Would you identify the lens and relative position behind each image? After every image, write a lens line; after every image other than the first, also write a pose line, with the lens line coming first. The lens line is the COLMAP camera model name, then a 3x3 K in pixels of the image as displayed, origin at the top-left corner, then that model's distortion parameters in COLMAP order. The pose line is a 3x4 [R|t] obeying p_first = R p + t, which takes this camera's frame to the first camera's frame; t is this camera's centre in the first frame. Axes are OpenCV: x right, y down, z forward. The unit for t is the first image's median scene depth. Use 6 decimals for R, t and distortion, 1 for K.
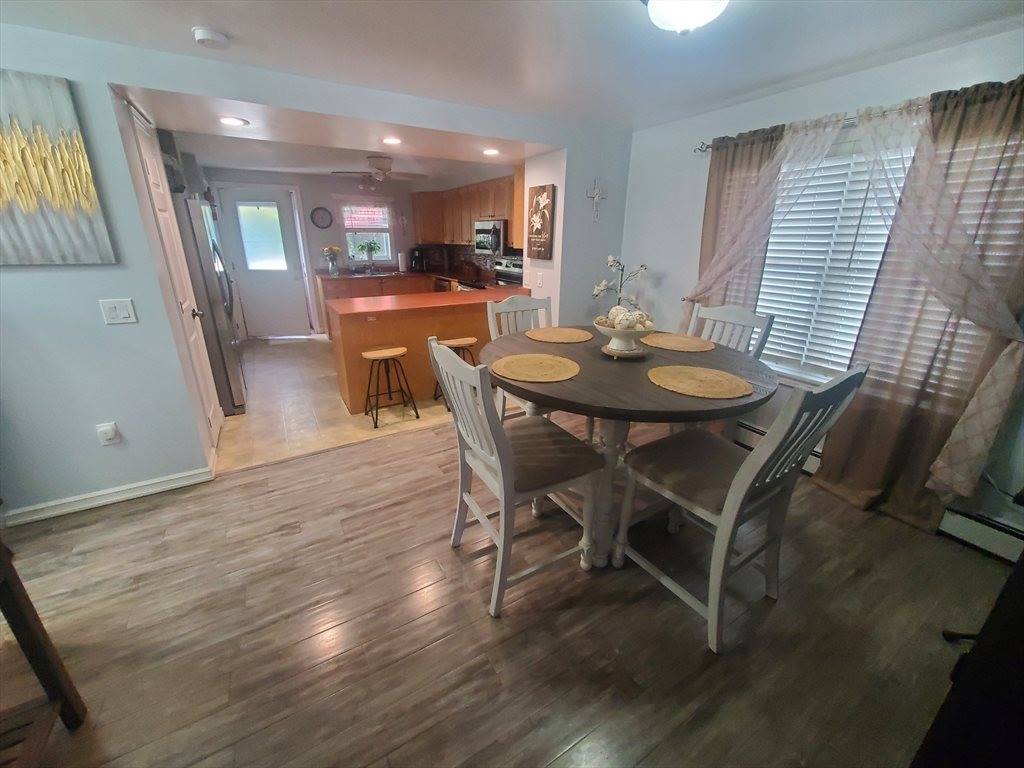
lens RADIAL K [[405.6, 0, 513.7], [0, 405.6, 378.3], [0, 0, 1]] dist [0.000802, 0.000041]
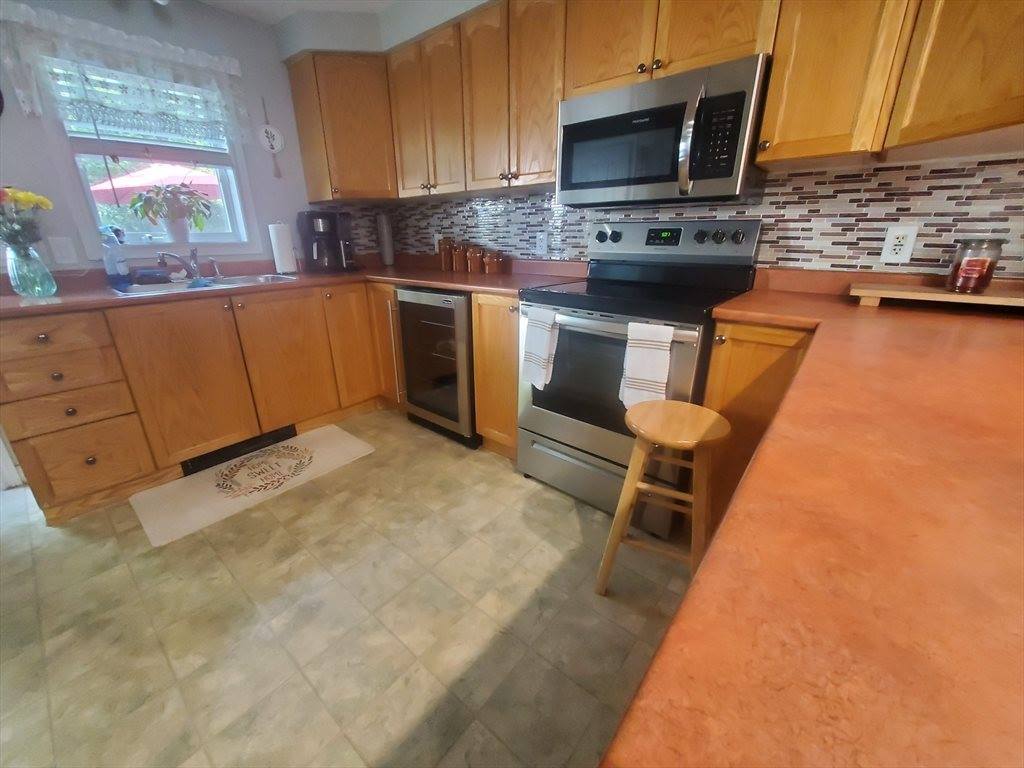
lens RADIAL K [[405.6, 0, 504.9], [0, 405.6, 382.0], [0, 0, 1]] dist [0.000802, 0.000041]
pose [[0.946429, -0.125670, 0.297455, -0.209876], [0.121873, 0.992050, 0.031355, -0.151075], [-0.299030, 0.006576, 0.954221, 0.585850]]
